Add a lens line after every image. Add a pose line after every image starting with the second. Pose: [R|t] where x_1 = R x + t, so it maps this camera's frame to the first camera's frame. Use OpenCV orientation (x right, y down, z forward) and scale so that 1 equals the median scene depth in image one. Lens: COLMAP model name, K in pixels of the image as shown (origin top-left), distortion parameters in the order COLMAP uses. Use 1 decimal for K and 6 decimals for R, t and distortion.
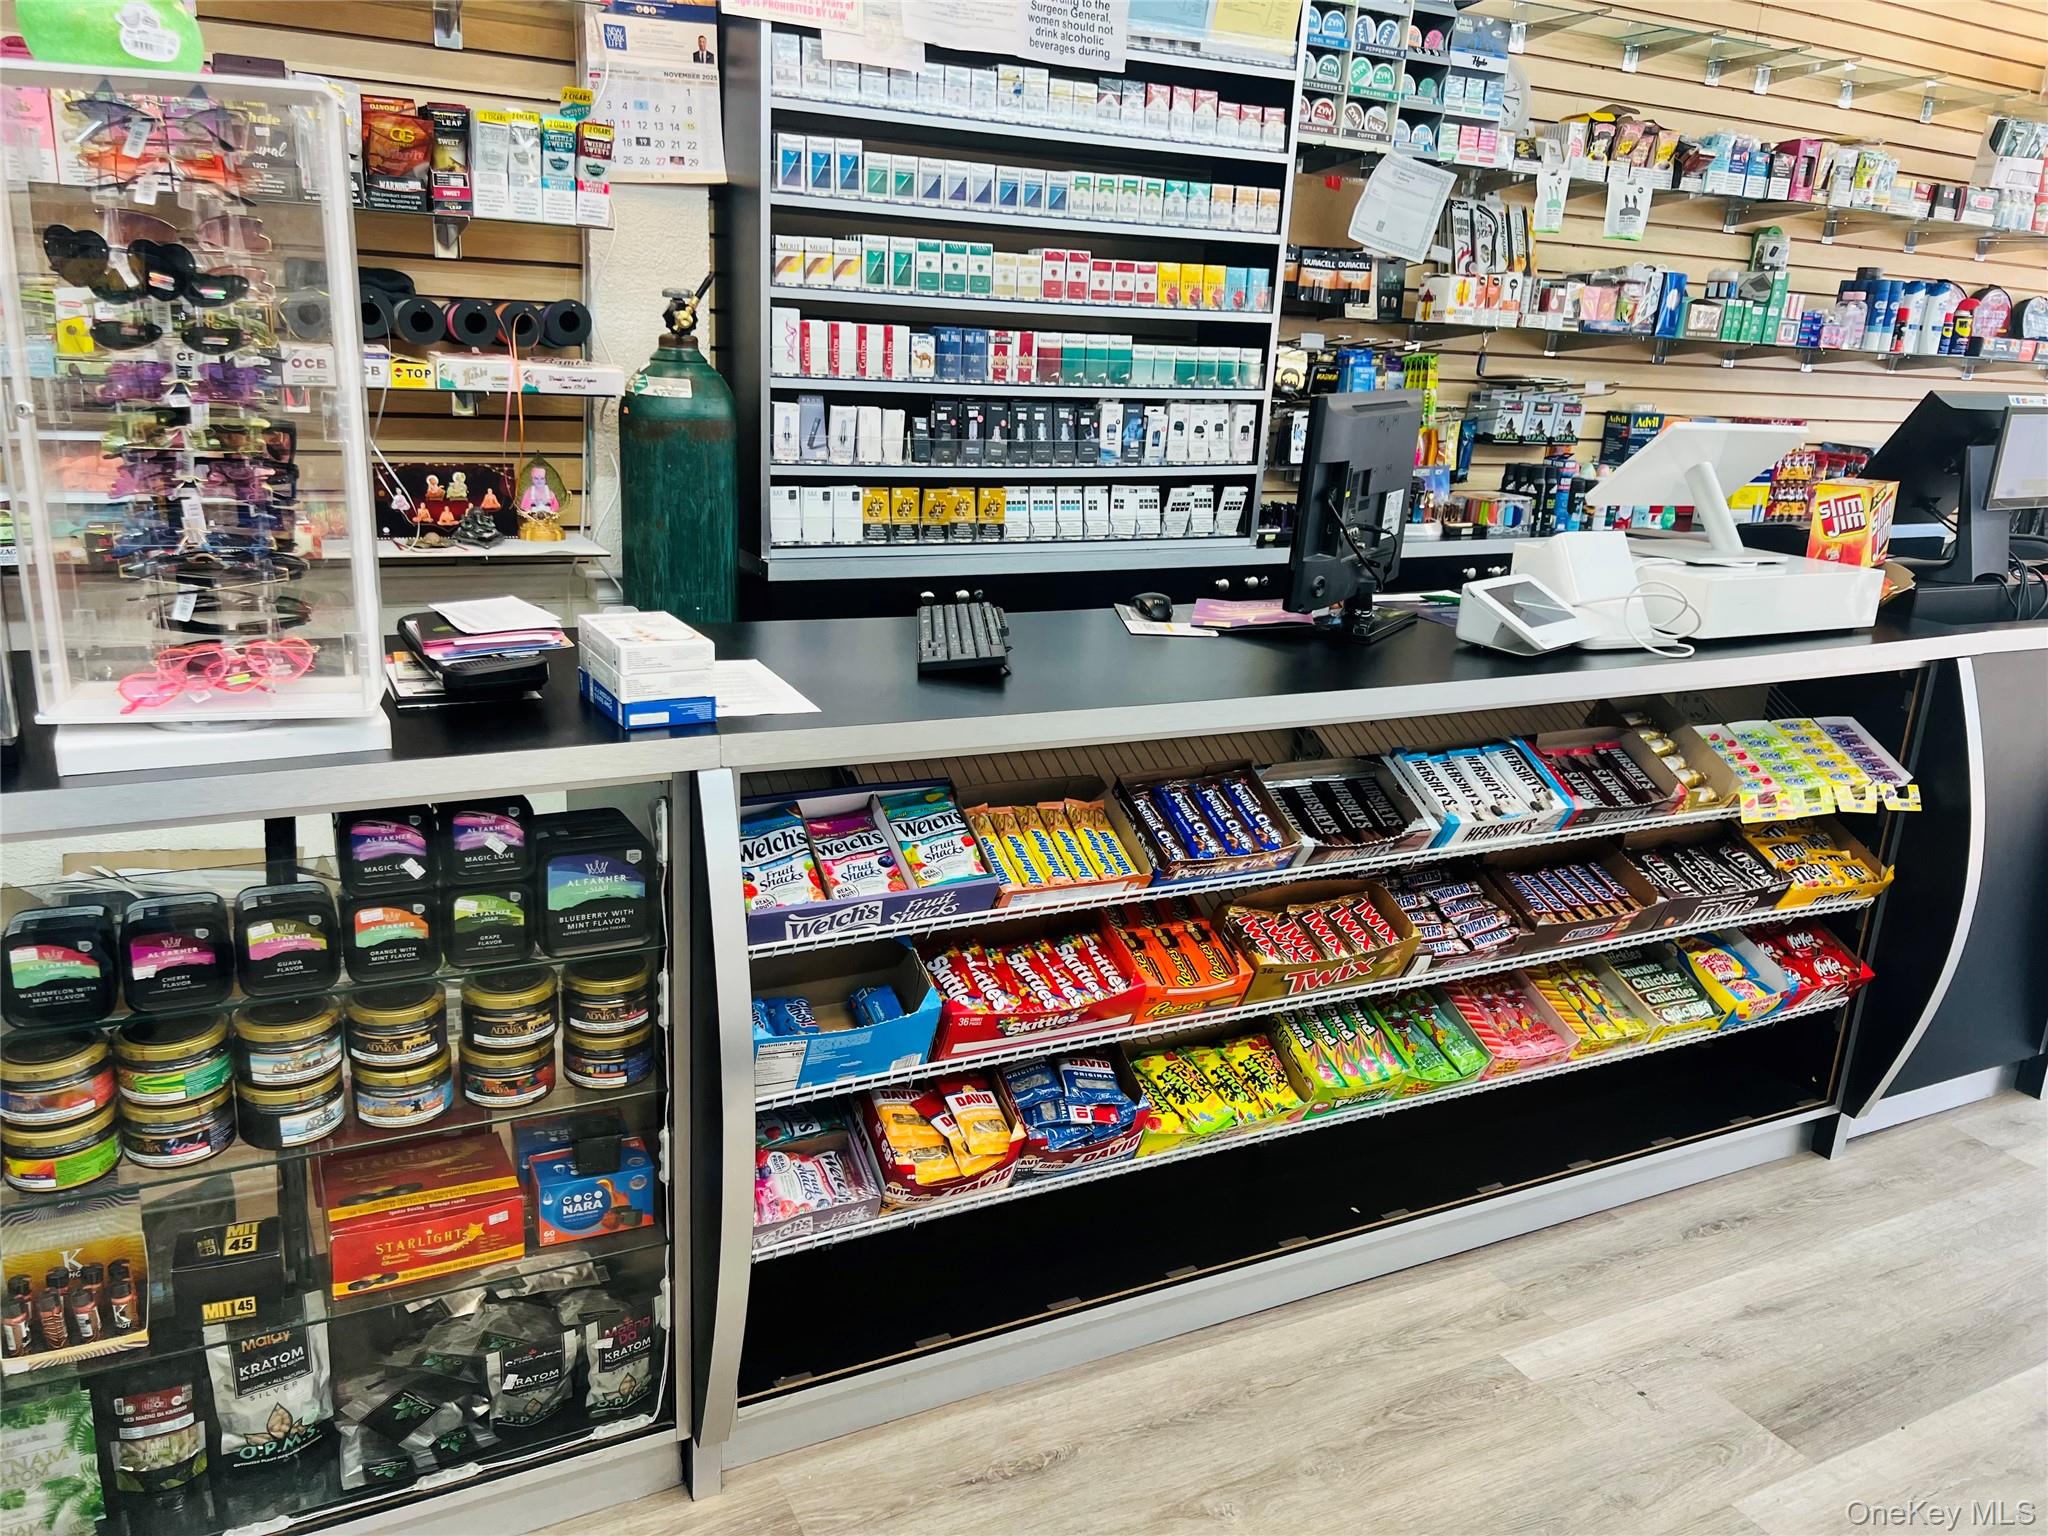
lens RADIAL K [[1555.6, 0, 1013.0], [0, 1555.6, 766.4], [0, 0, 1]] dist [0.052557, -0.046002]
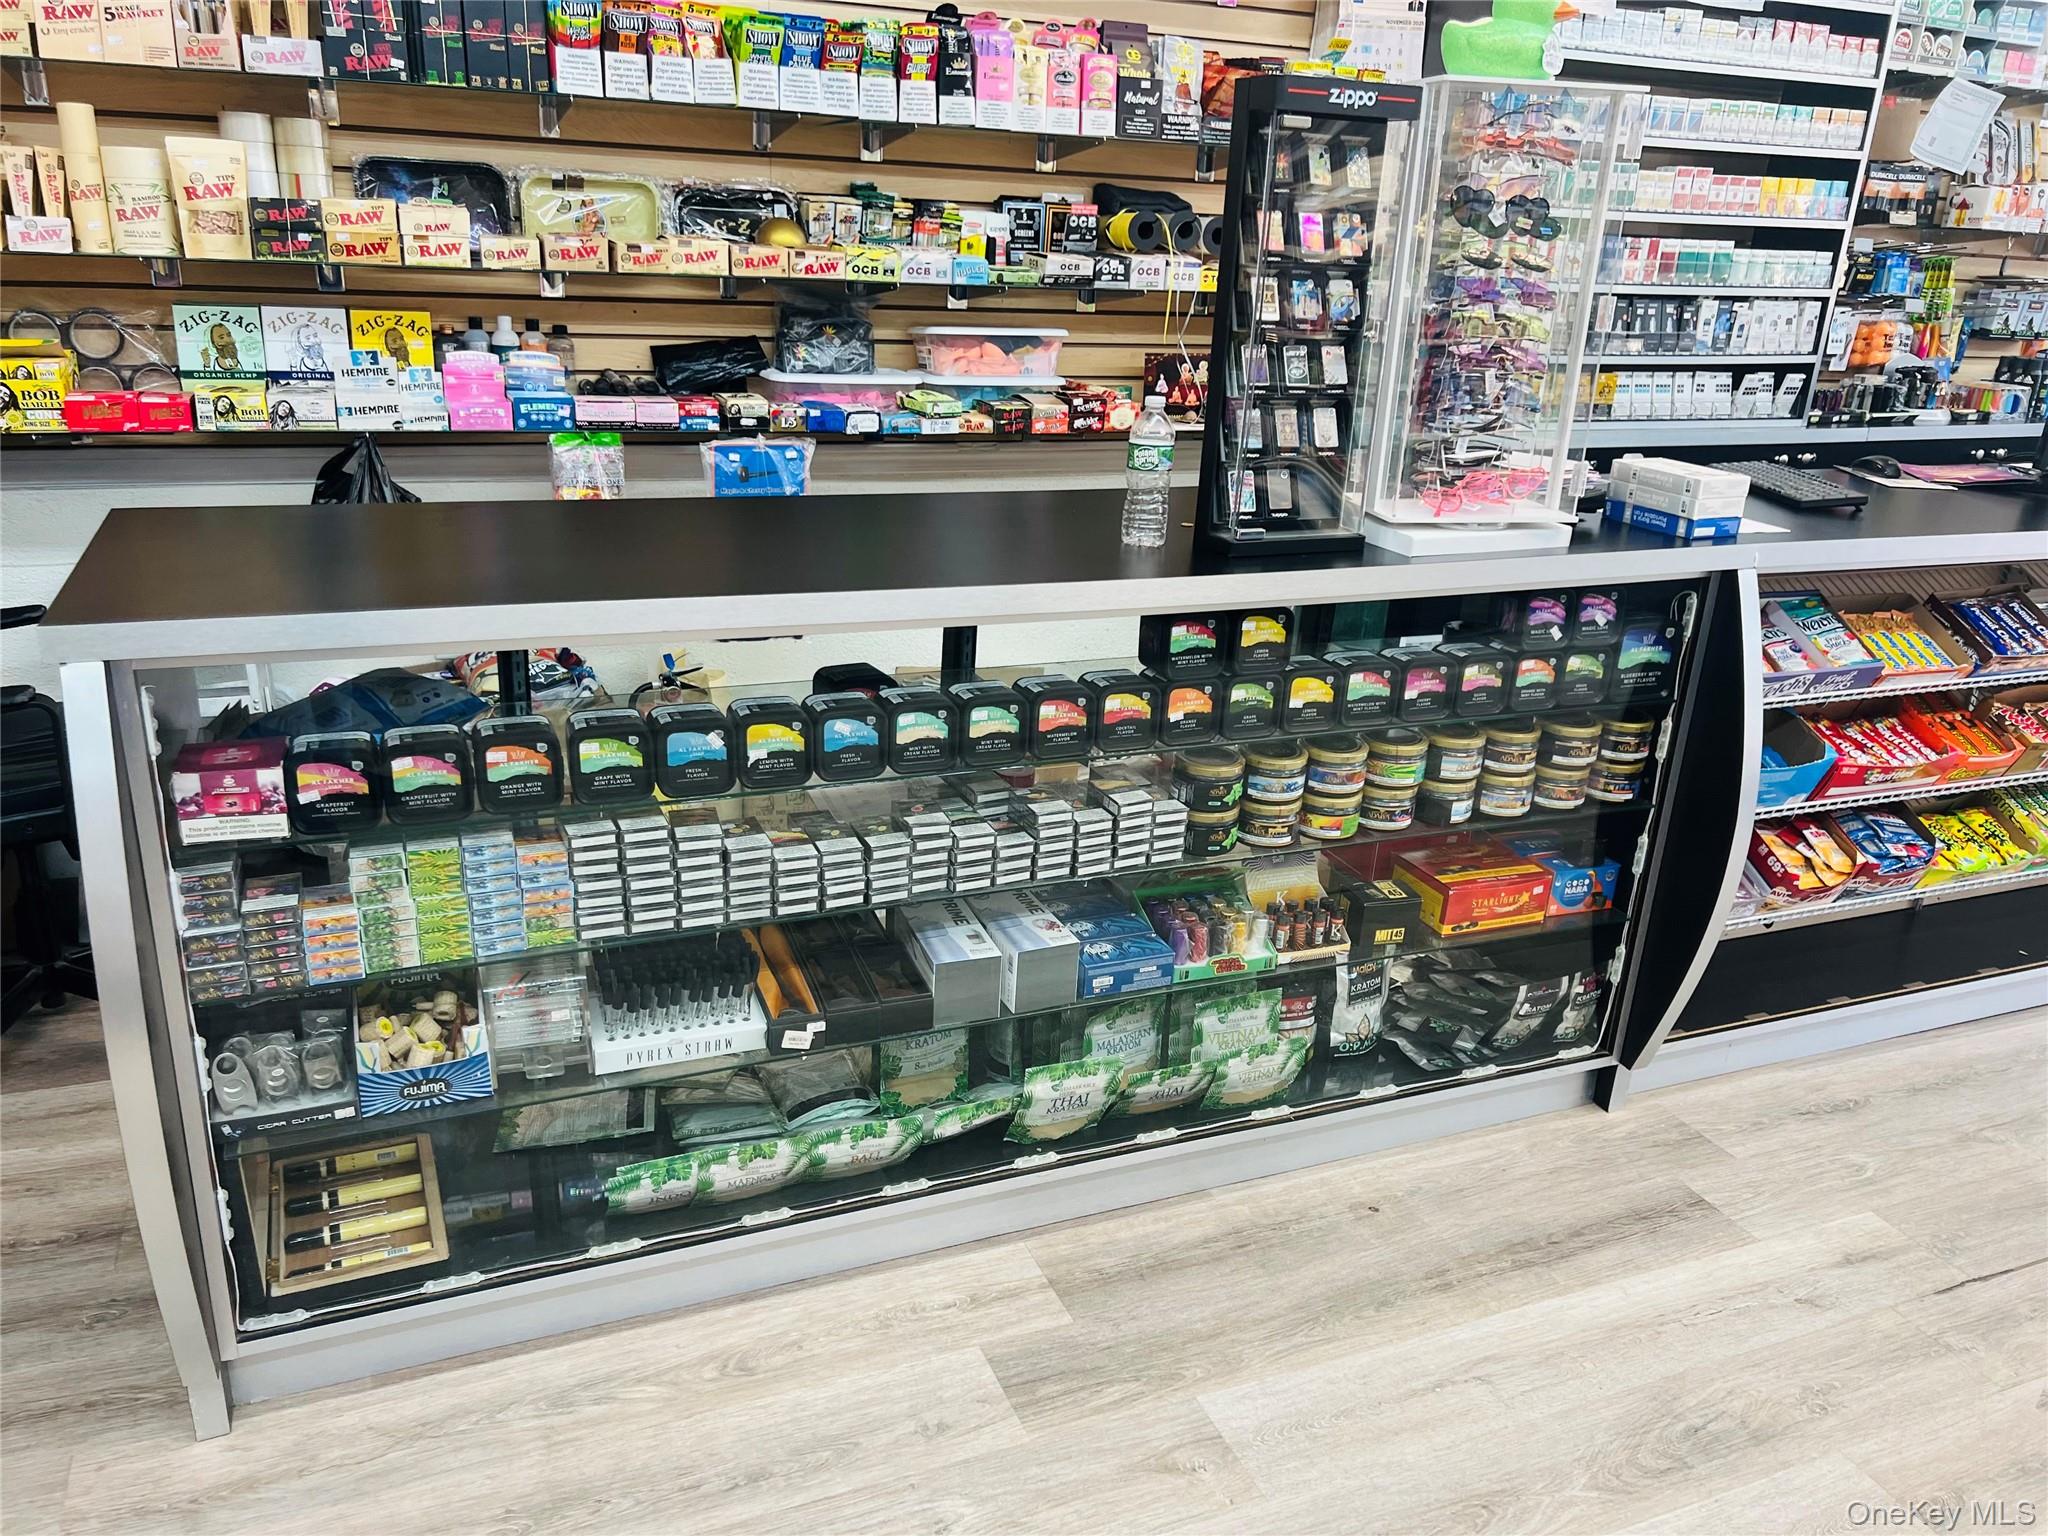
lens RADIAL K [[1555.6, 0, 1013.9], [0, 1555.6, 769.4], [0, 0, 1]] dist [0.052557, -0.046002]
pose [[0.997447, 0.025463, -0.066712, -0.396813], [-0.021096, 0.997639, 0.065356, 0.054198], [0.068219, -0.063782, 0.995630, -0.241899]]
